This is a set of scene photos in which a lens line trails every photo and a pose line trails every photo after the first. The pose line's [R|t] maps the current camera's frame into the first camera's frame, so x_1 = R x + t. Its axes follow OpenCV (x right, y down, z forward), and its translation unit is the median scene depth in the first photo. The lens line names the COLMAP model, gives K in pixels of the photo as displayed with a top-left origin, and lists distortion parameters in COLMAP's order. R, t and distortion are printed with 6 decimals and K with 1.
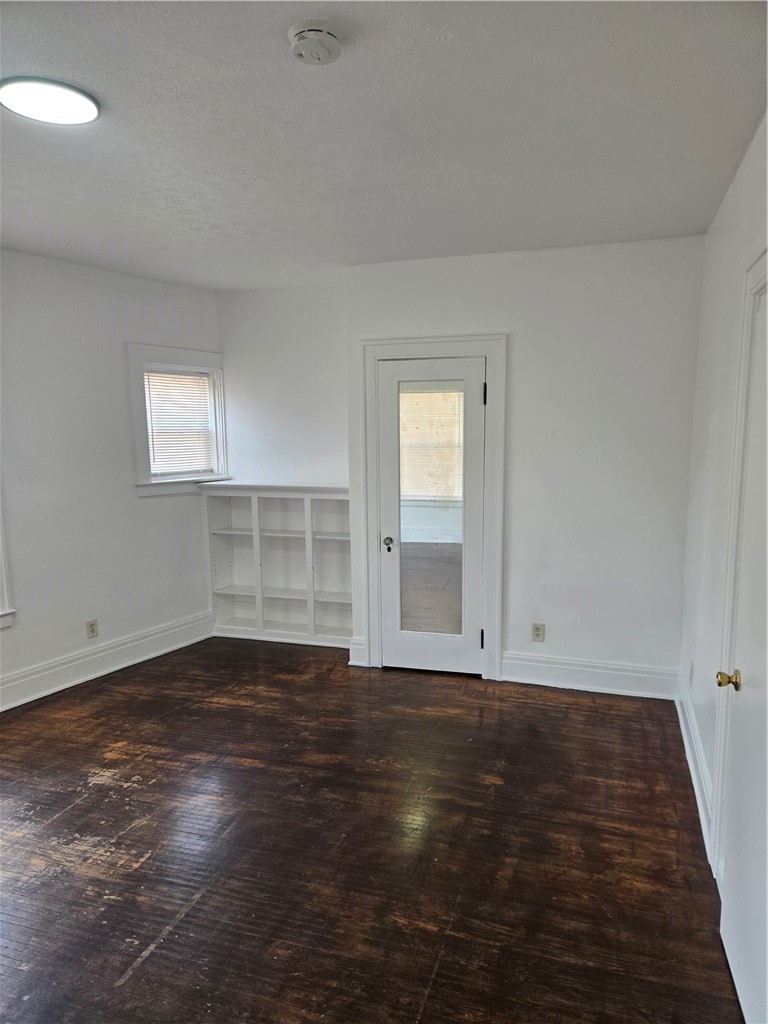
lens RADIAL K [[684.3, 0, 385.8], [0, 684.3, 512.7], [0, 0, 1]] dist [0.066499, -0.050257]
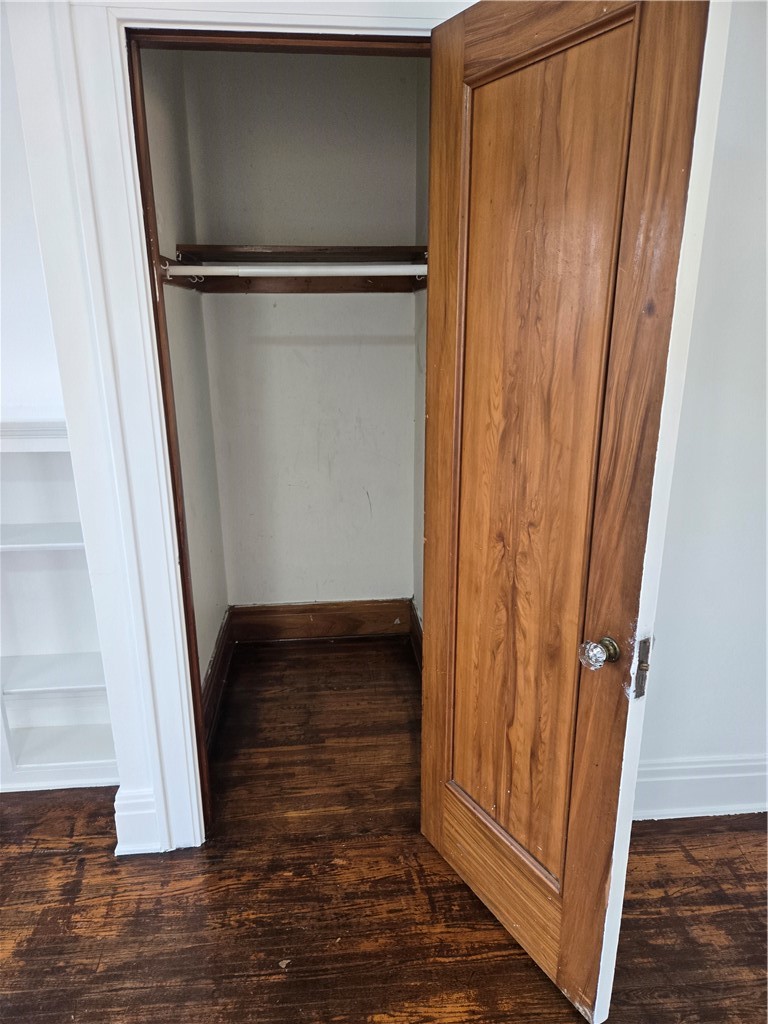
lens RADIAL K [[684.3, 0, 382.5], [0, 684.3, 511.4], [0, 0, 1]] dist [0.066499, -0.050257]
pose [[0.916974, -0.100233, 0.386151, -0.048781], [0.045309, 0.987826, 0.148816, -0.038159], [-0.396366, -0.118965, 0.910352, 0.582054]]
